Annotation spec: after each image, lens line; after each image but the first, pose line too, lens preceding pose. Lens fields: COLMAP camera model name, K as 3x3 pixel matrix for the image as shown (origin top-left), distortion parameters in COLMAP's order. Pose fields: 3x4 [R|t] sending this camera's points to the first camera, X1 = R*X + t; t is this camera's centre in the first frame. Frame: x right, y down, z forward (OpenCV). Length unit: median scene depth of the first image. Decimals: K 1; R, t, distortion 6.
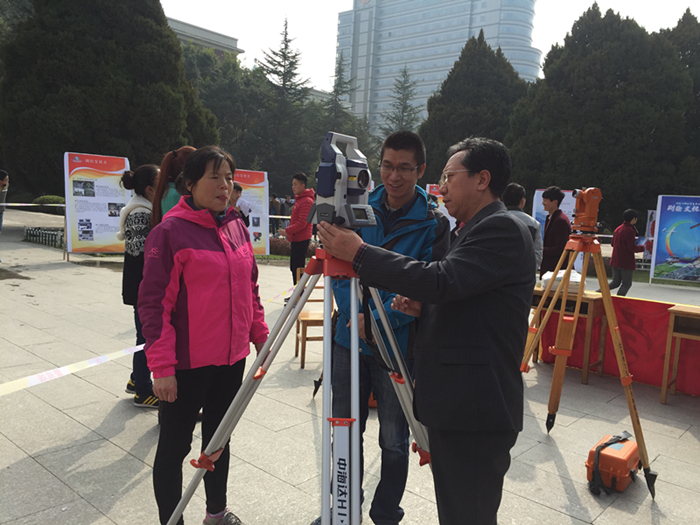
lens RADIAL K [[589.7, 0, 349.7], [0, 589.7, 263.8], [0, 0, 1]] dist [0.000784, -0.002318]
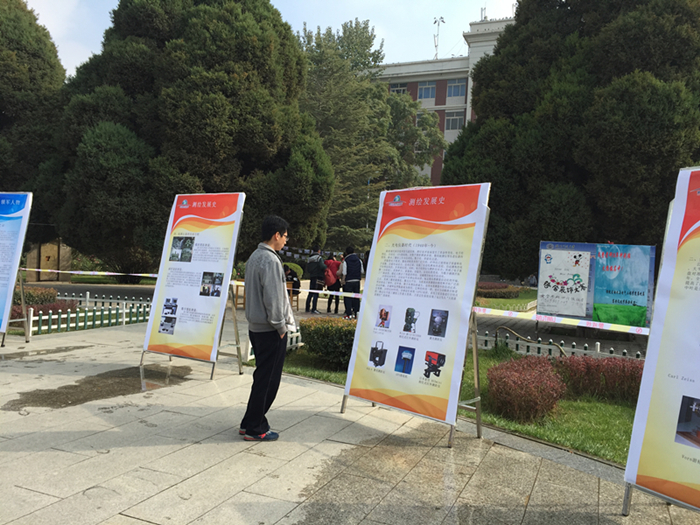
lens RADIAL K [[589.7, 0, 350.1], [0, 589.7, 262.0], [0, 0, 1]] dist [0.000784, -0.002318]
pose [[0.342540, -0.032912, -0.938927, 0.186248], [-0.110350, 0.991059, -0.074997, -0.086471], [0.933000, 0.129300, 0.335846, 0.949428]]
